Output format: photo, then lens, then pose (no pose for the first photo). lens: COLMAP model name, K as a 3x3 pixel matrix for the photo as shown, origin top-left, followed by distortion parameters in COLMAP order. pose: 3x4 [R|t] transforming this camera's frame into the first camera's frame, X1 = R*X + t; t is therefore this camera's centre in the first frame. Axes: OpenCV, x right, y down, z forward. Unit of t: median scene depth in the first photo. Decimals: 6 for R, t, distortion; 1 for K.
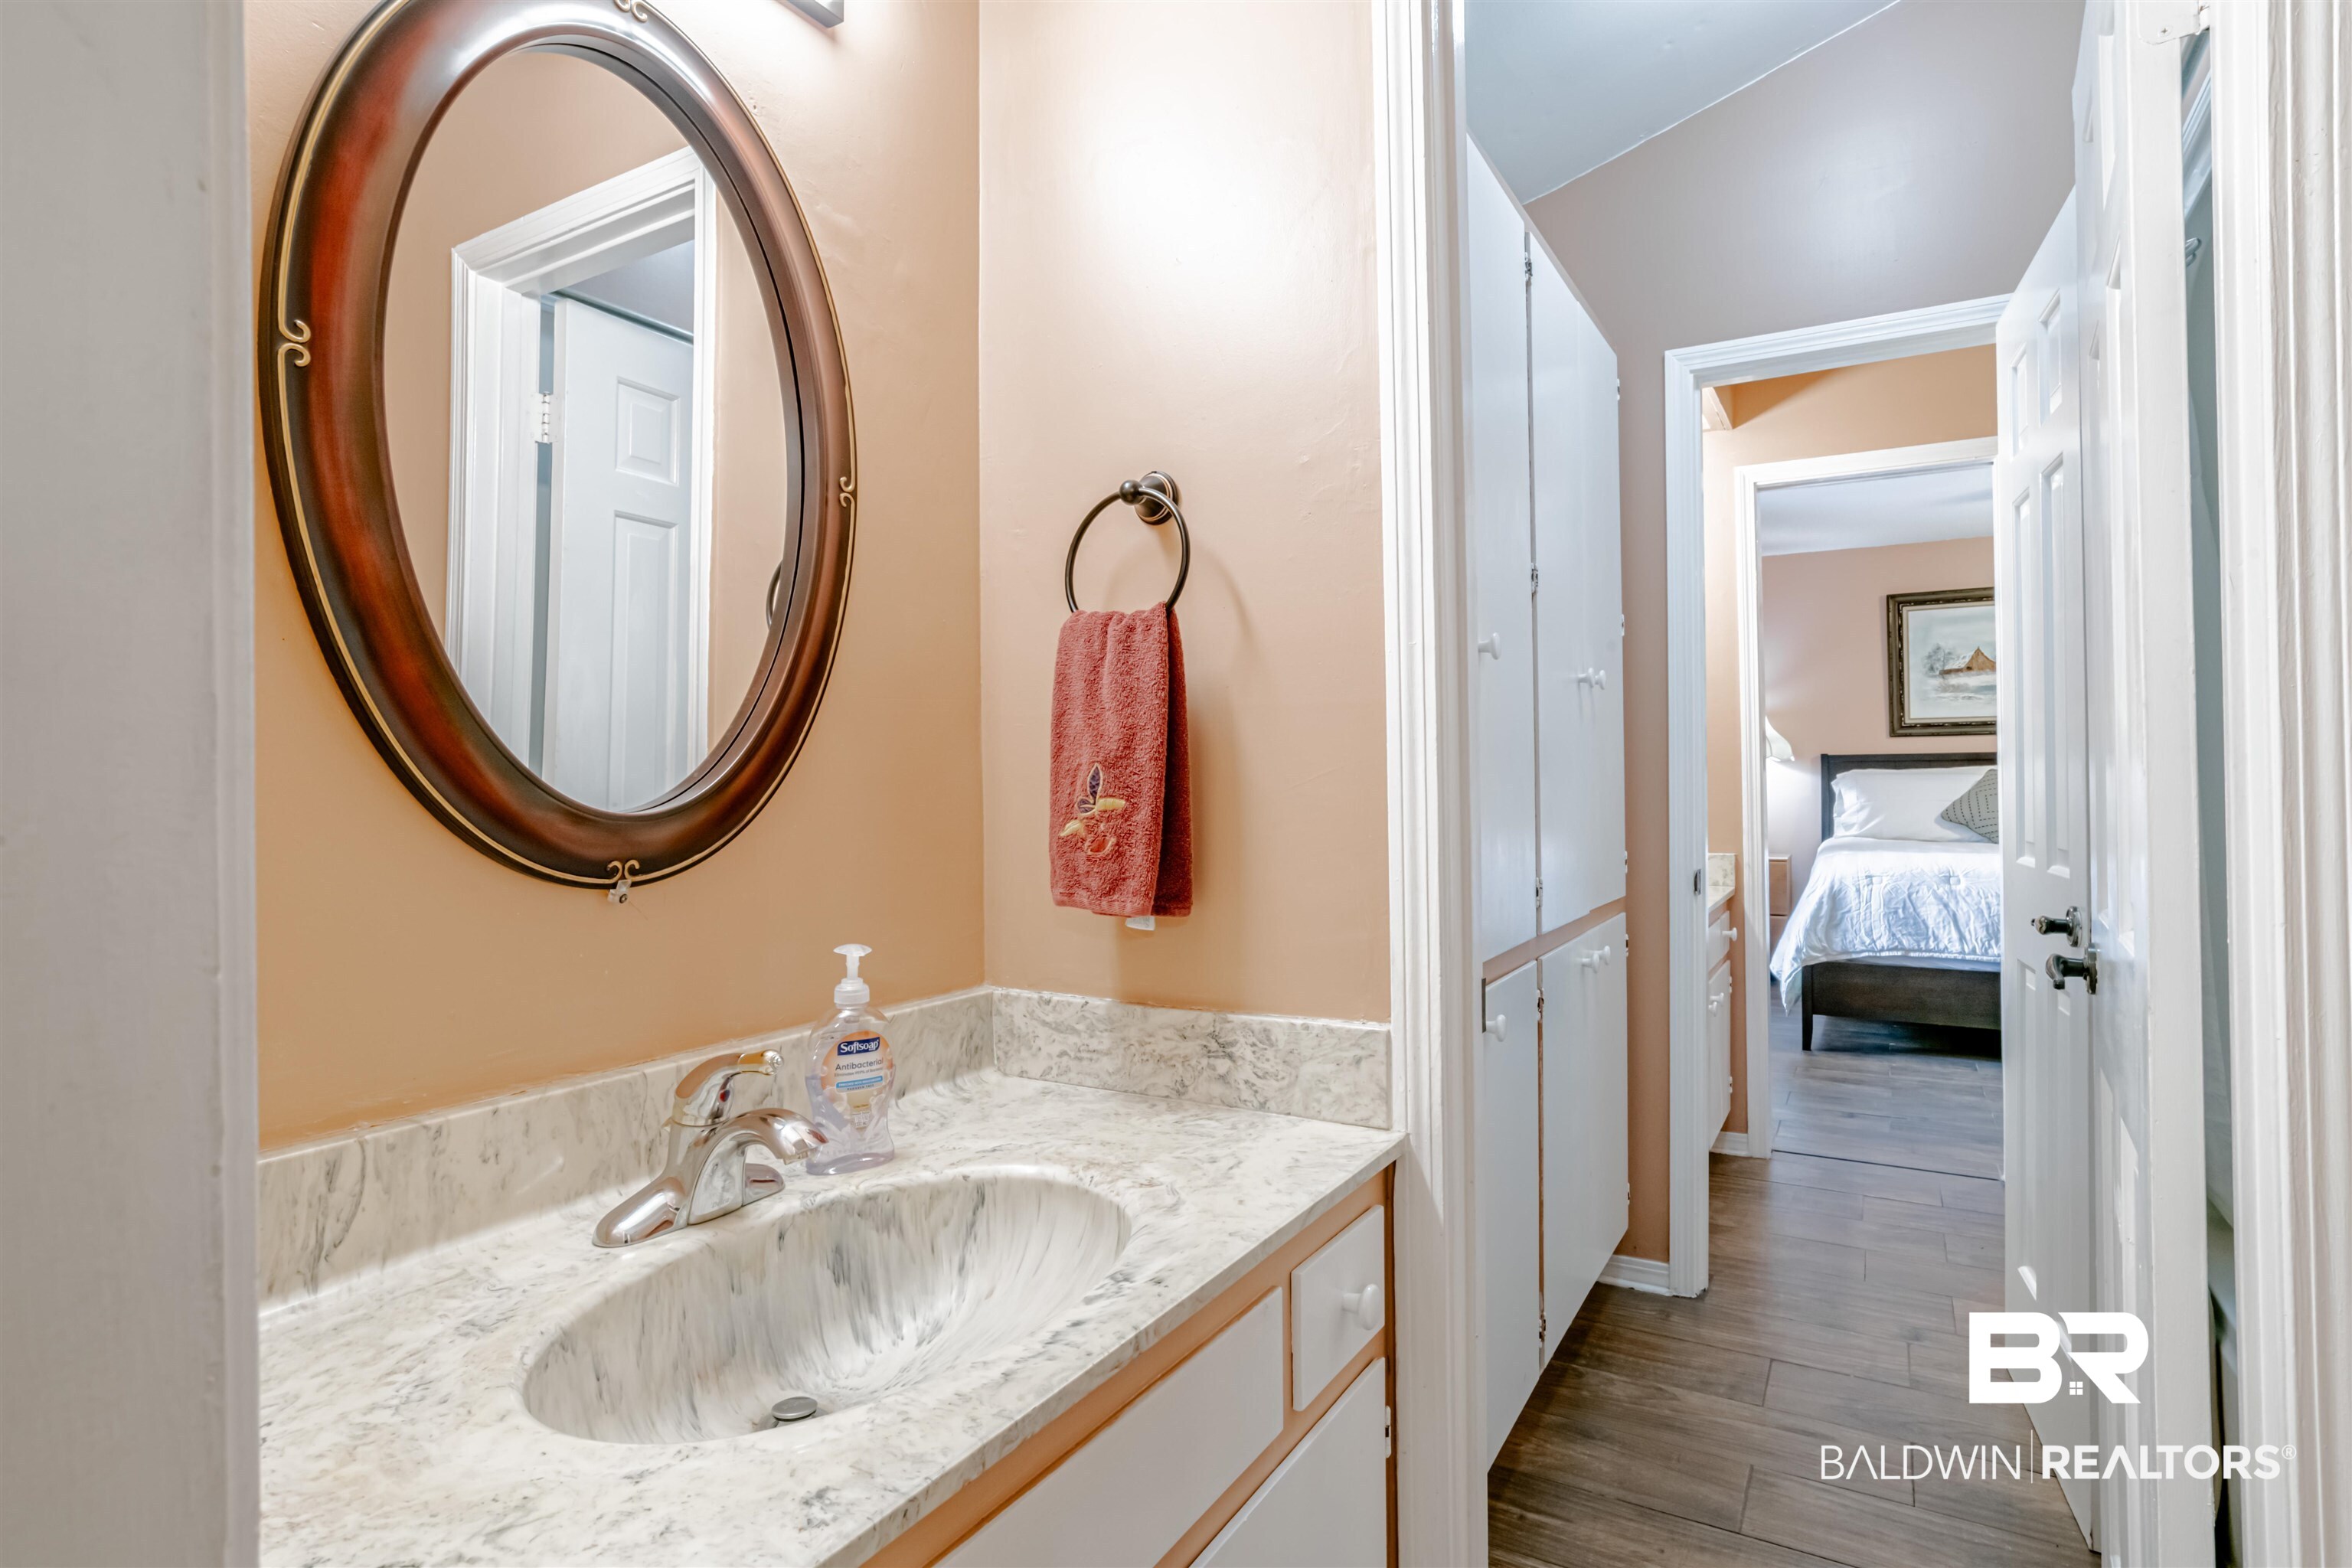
lens RADIAL K [[1198.9, 0, 1186.1], [0, 1198.9, 769.0], [0, 0, 1]] dist [-0.003932, 0.006214]
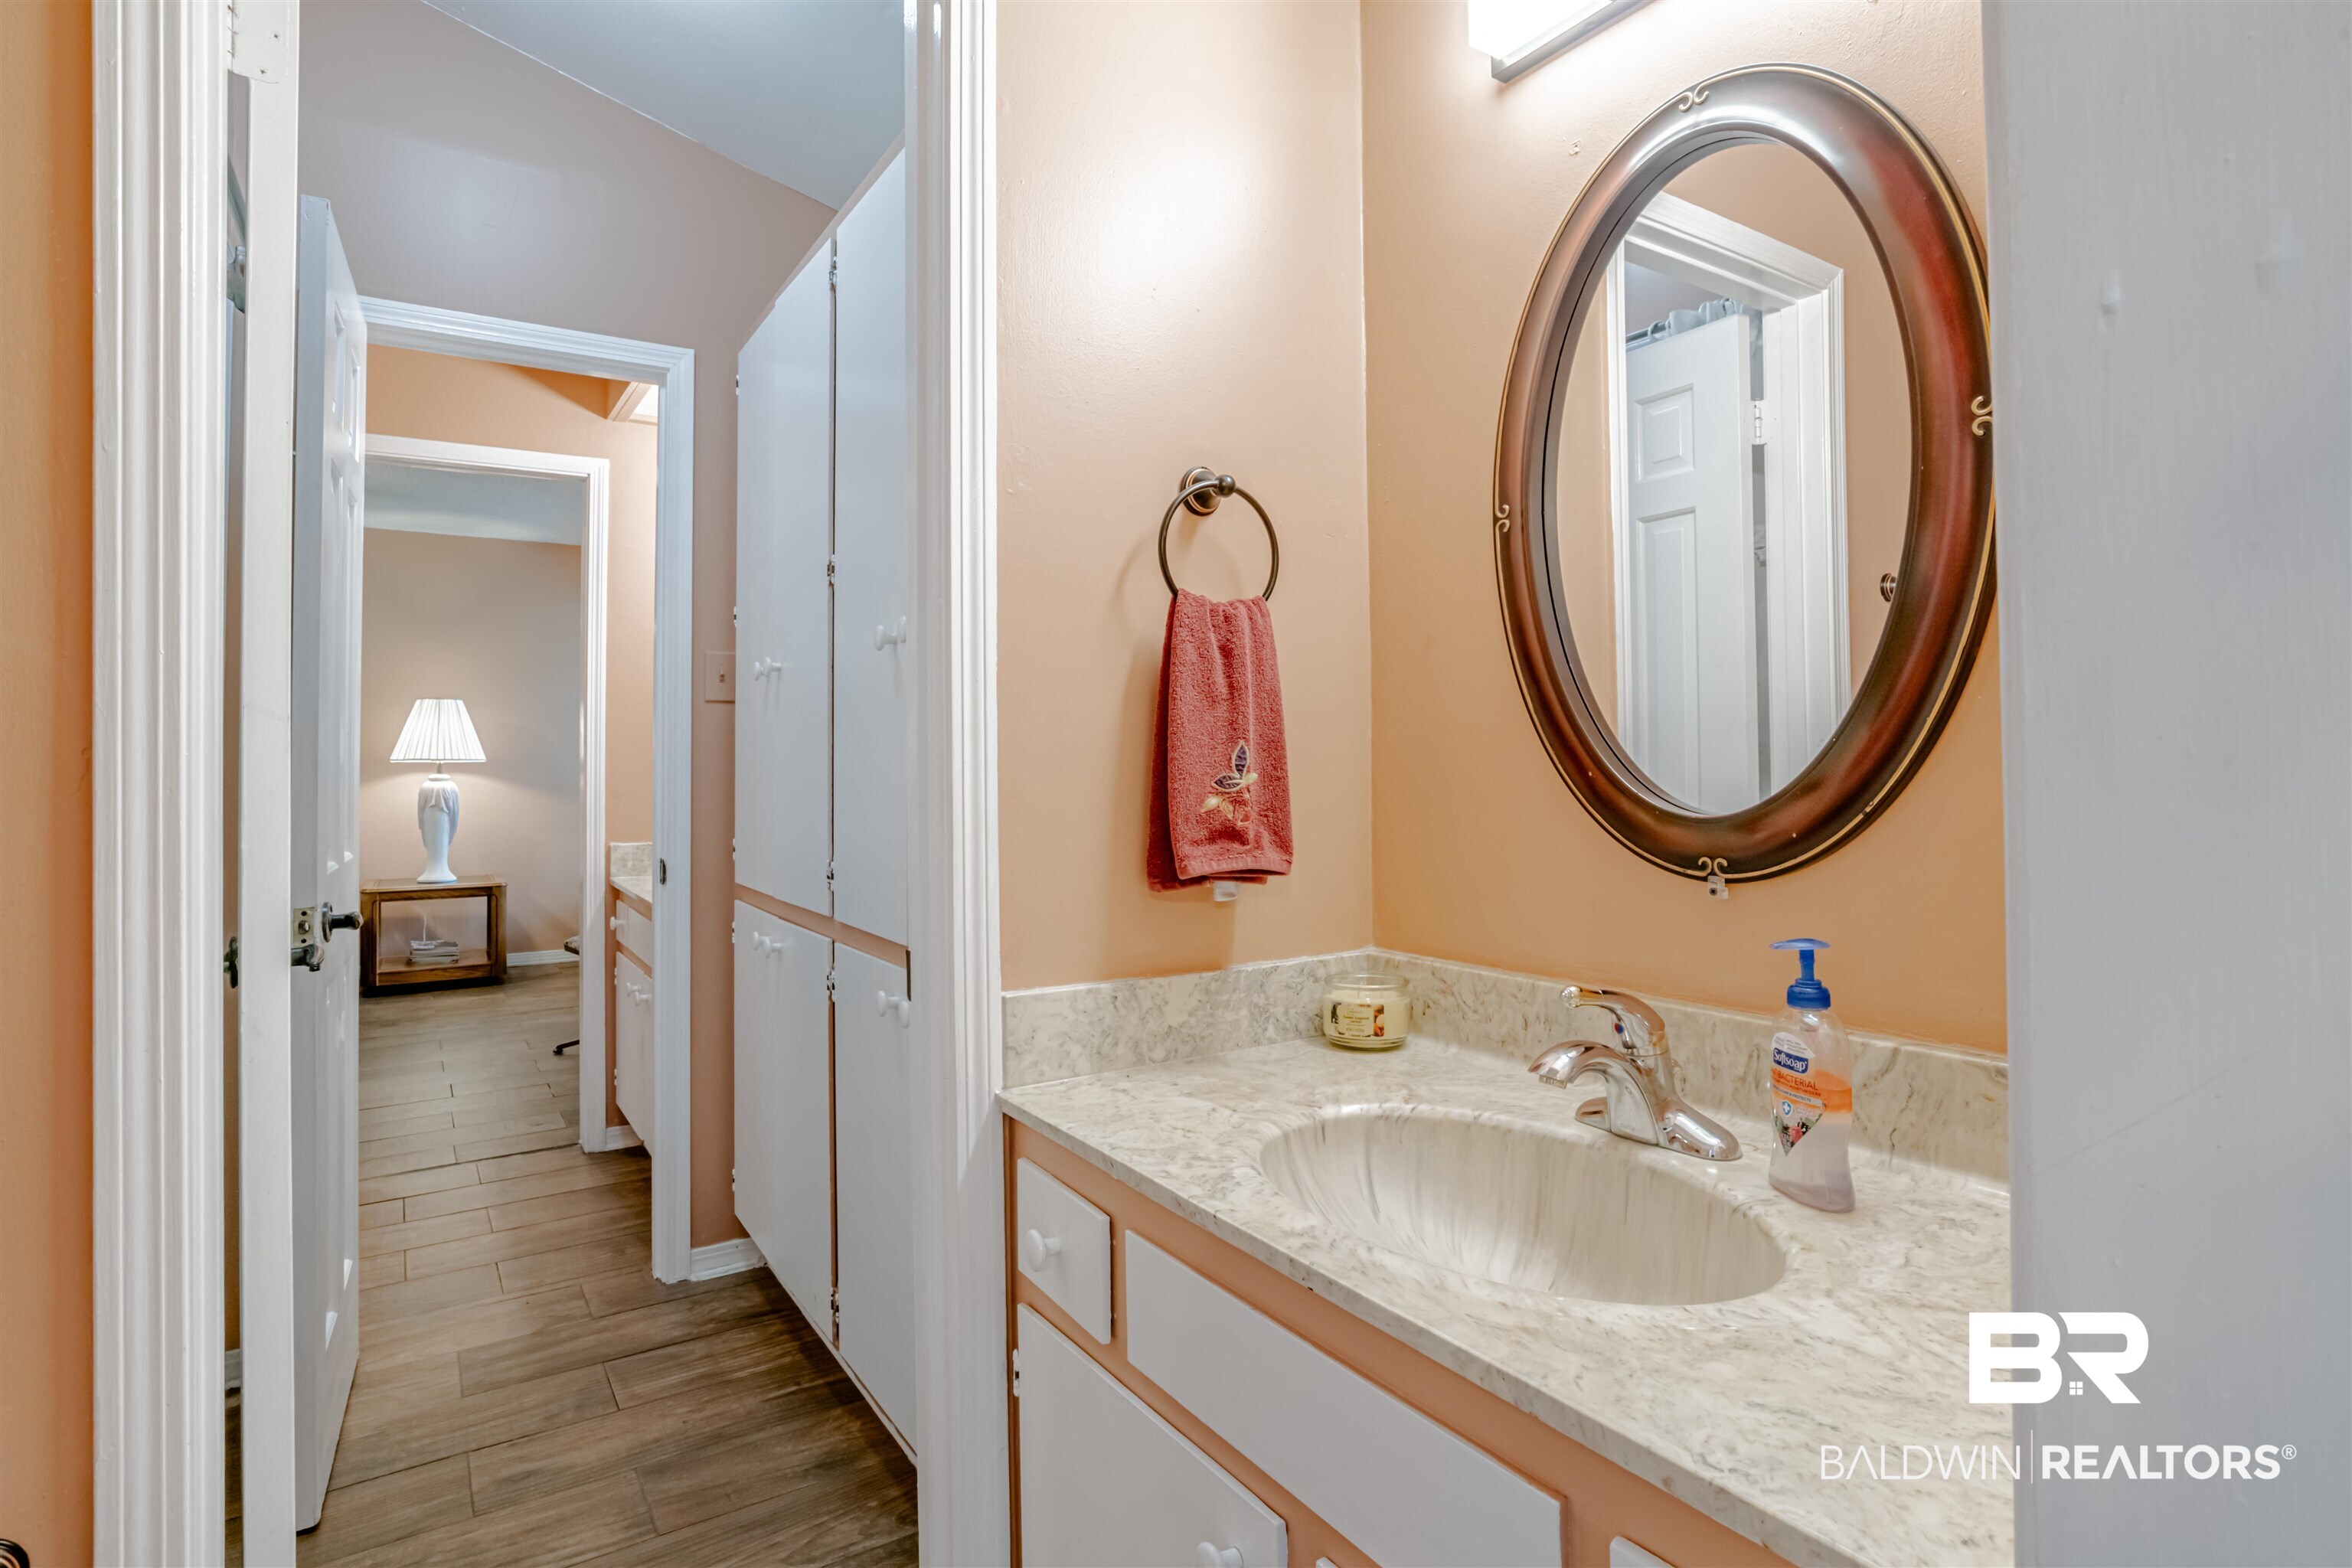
lens RADIAL K [[1198.9, 0, 1188.1], [0, 1198.9, 775.0], [0, 0, 1]] dist [-0.003932, 0.006214]
pose [[-0.441645, -0.006994, -0.897163, 0.788235], [-0.008421, 0.999958, -0.003650, 0.015462], [0.897150, 0.005943, -0.441685, 1.249608]]
